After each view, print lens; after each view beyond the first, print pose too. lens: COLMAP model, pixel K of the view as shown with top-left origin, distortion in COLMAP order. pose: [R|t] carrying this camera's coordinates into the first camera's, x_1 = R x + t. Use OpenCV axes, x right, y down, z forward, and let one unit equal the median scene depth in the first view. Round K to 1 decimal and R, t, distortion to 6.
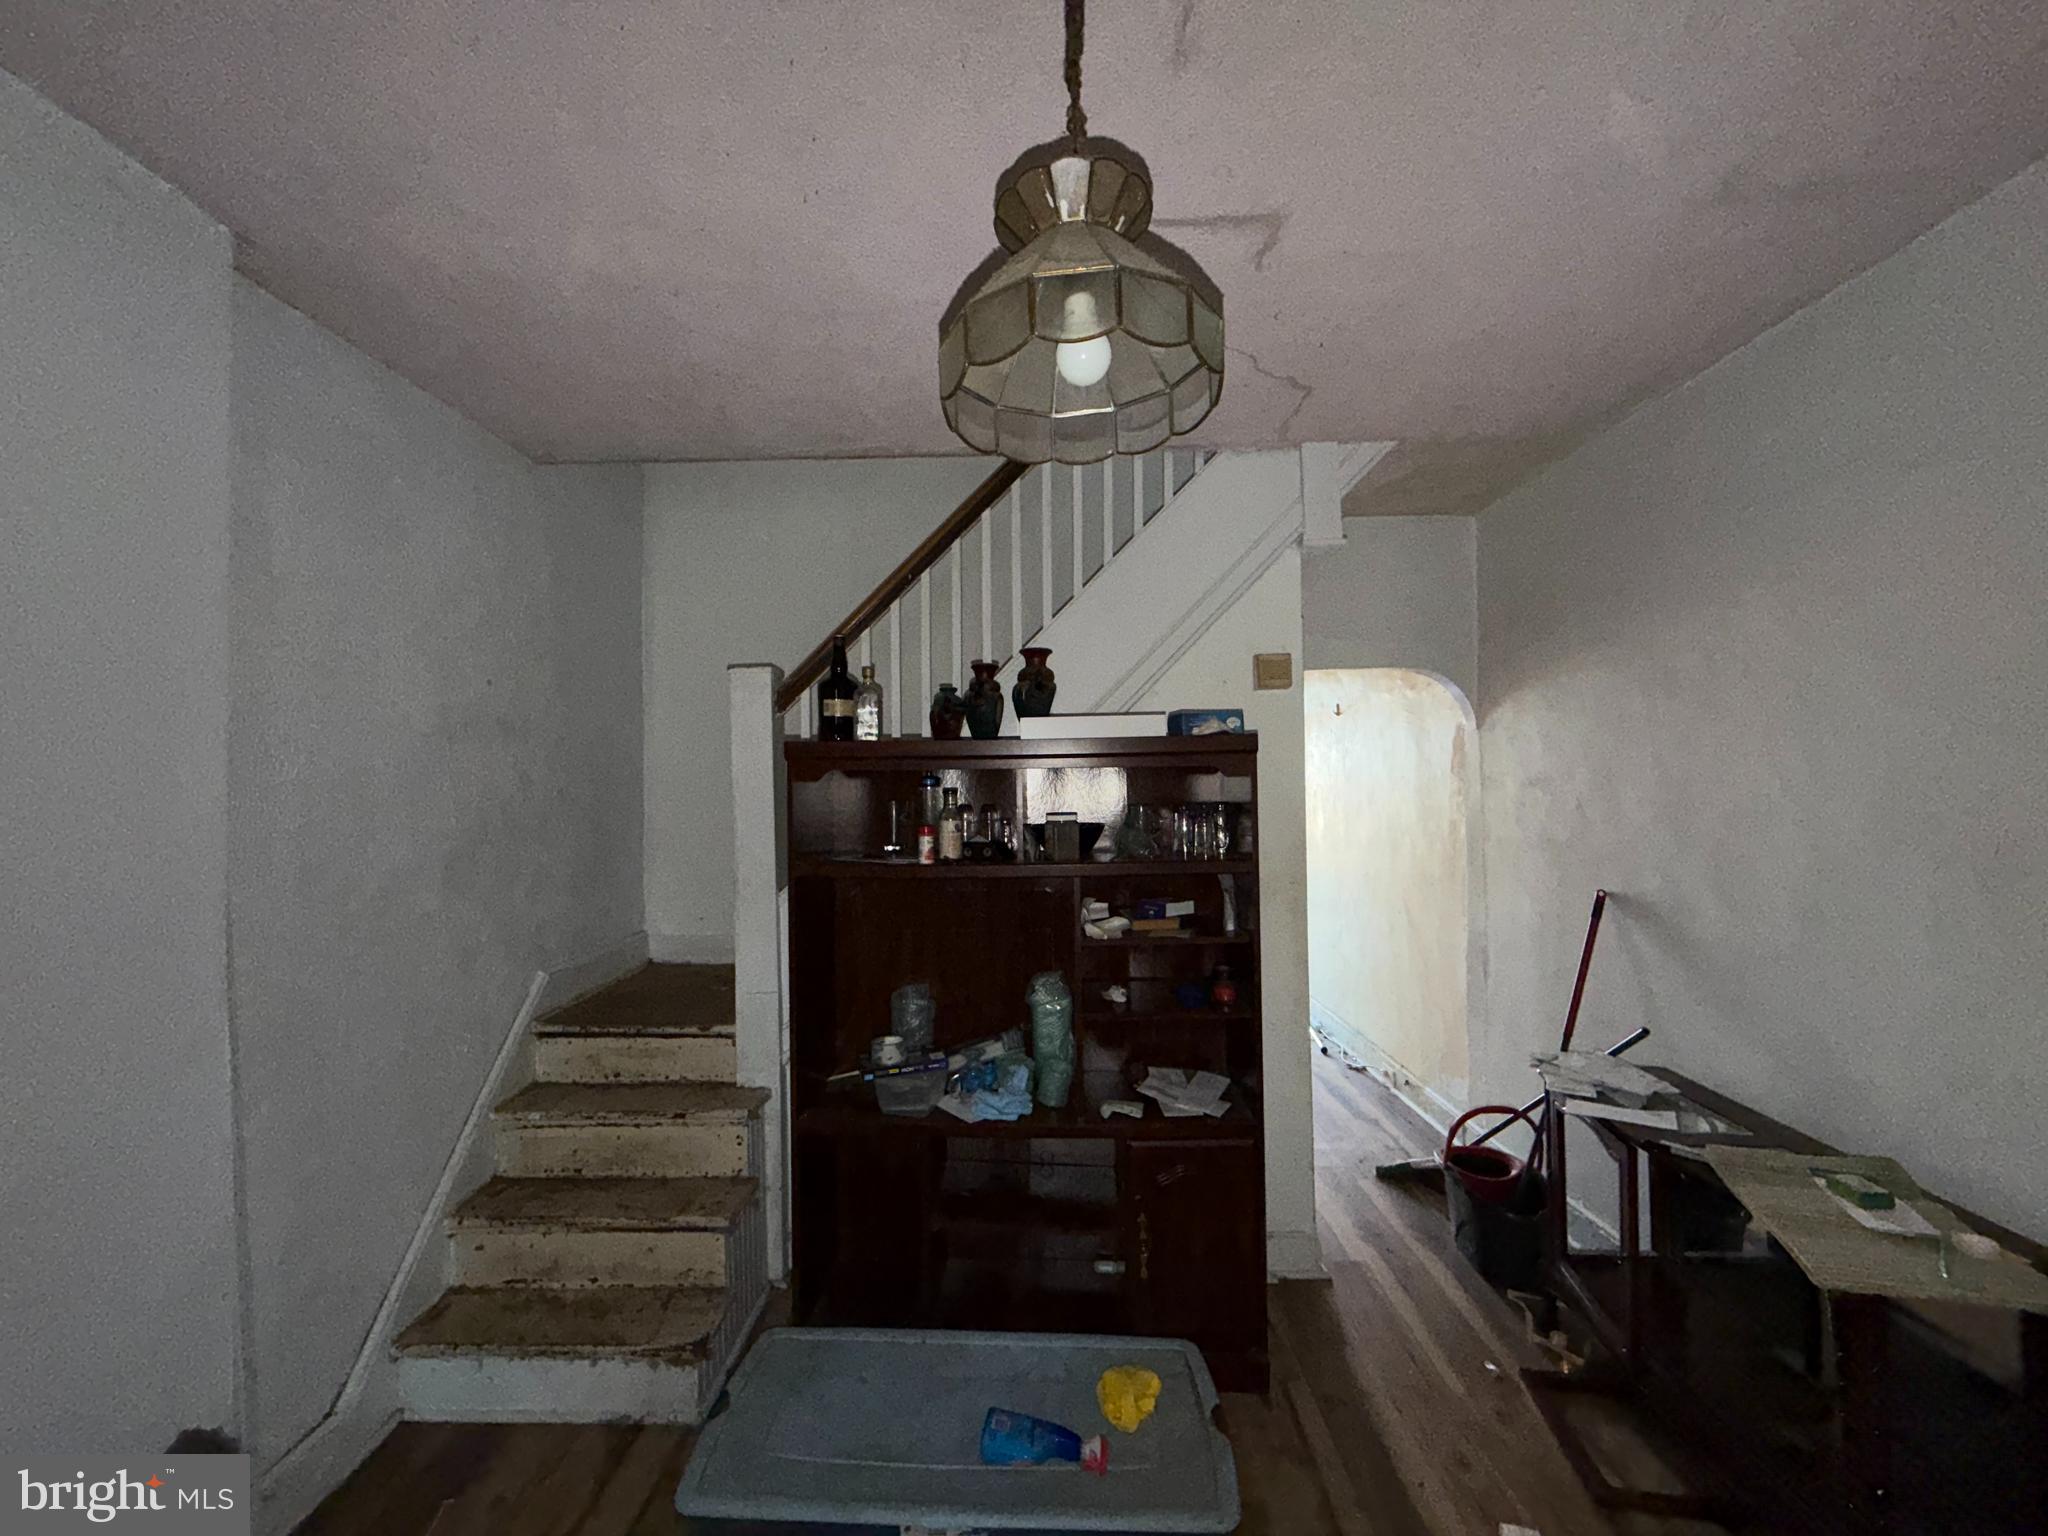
lens RADIAL K [[808.1, 0, 1011.7], [0, 808.1, 766.1], [0, 0, 1]] dist [0.001662, 0.000309]
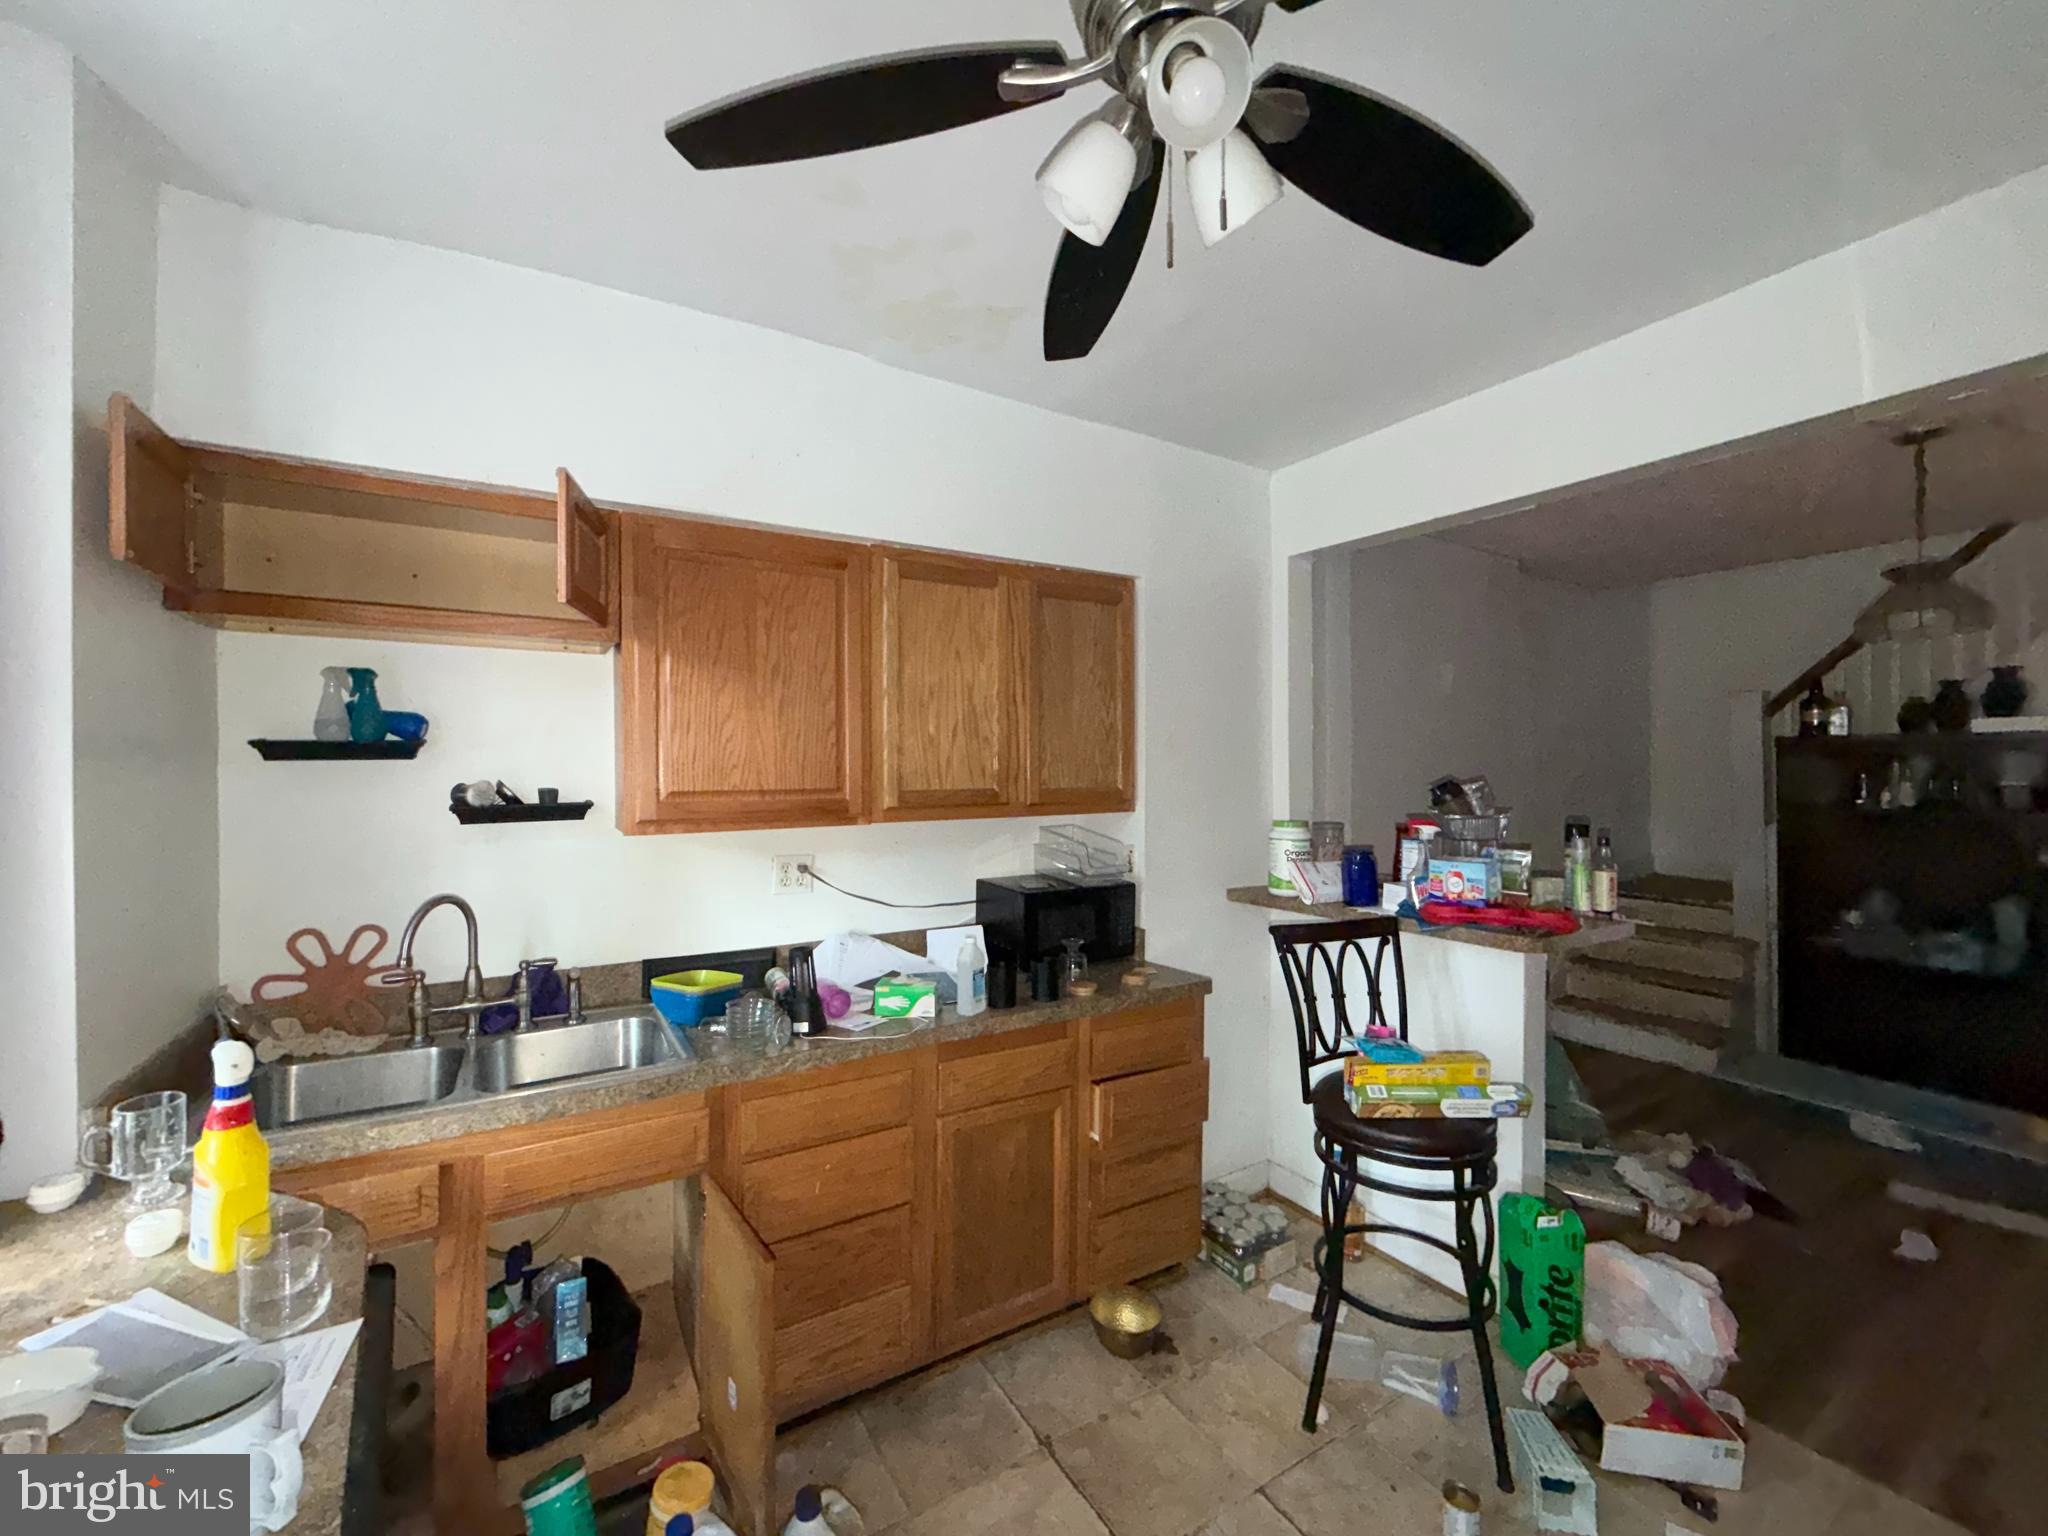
lens RADIAL K [[808.1, 0, 1011.7], [0, 808.1, 766.1], [0, 0, 1]] dist [0.001662, 0.000309]
pose [[0.532324, 0.006796, -0.846513, 0.308584], [0.007423, 0.999892, 0.012695, -0.001451], [0.846508, -0.013041, 0.532216, -1.257699]]
